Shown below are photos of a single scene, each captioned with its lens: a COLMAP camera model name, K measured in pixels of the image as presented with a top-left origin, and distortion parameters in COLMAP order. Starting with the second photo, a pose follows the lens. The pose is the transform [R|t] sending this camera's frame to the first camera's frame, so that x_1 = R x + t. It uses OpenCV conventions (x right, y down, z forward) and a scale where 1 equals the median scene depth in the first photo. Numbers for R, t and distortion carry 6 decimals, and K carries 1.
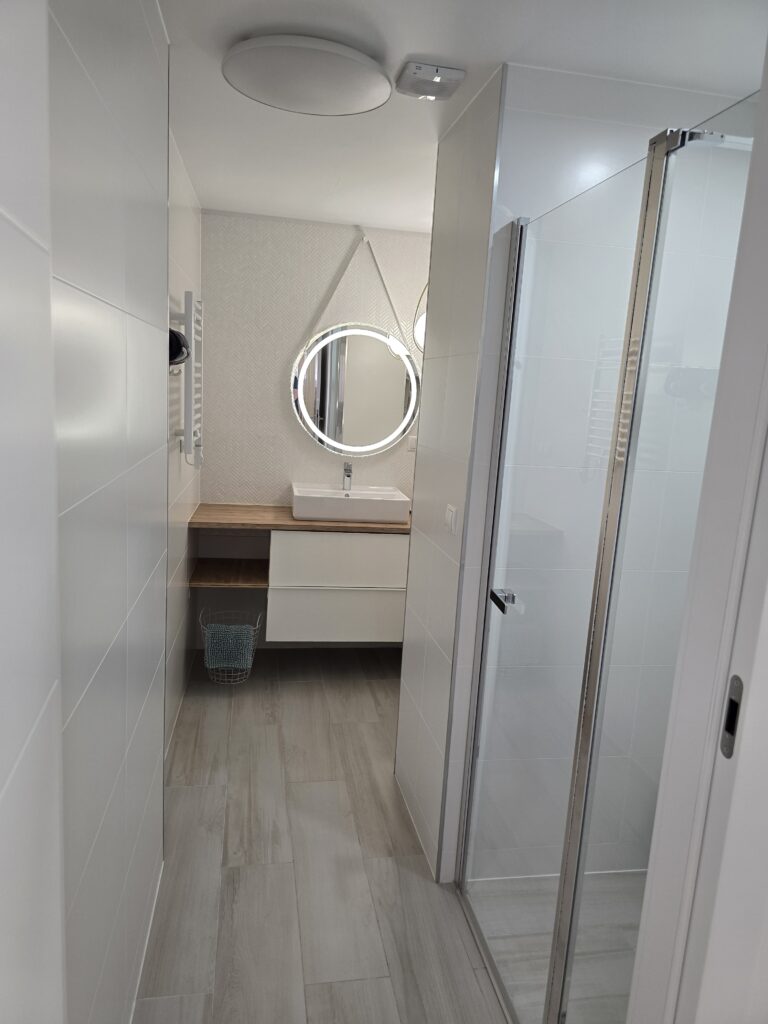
lens RADIAL K [[703.2, 0, 385.6], [0, 703.2, 512.0], [0, 0, 1]] dist [0.010050, -0.003688]
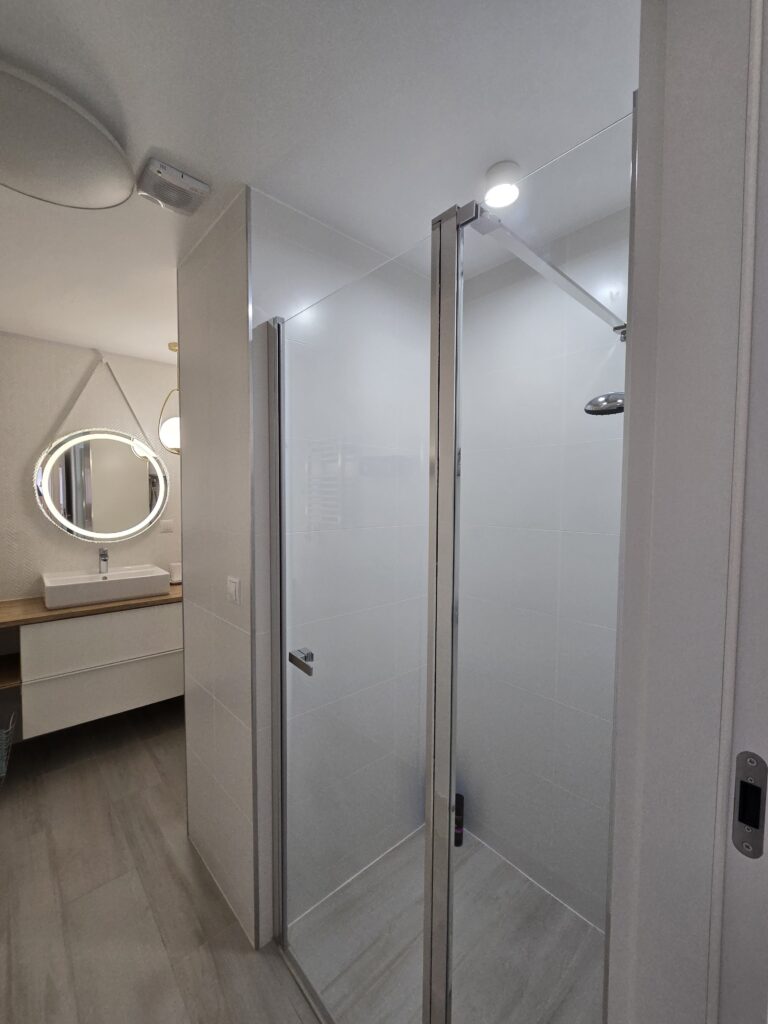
lens RADIAL K [[419.1, 0, 380.3], [0, 419.1, 513.2], [0, 0, 1]] dist [-0.008655, 0.002466]
pose [[0.847581, -0.082270, 0.524250, -0.025872], [0.140091, 0.987552, -0.071517, -0.017804], [-0.511840, 0.134059, 0.848556, 0.211544]]
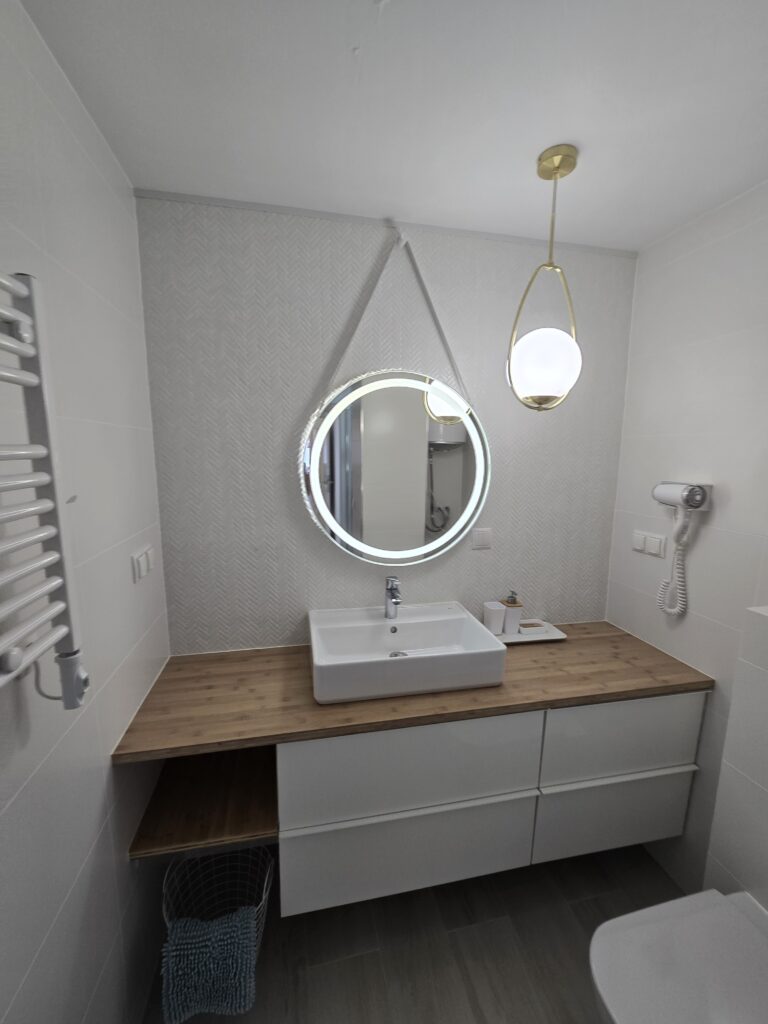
lens RADIAL K [[419.1, 0, 376.7], [0, 419.1, 512.1], [0, 0, 1]] dist [-0.008655, 0.002466]
pose [[0.997824, -0.059400, 0.028606, -0.084538], [0.060169, 0.997828, -0.026828, -0.138759], [-0.026950, 0.028491, 0.999231, 0.673086]]
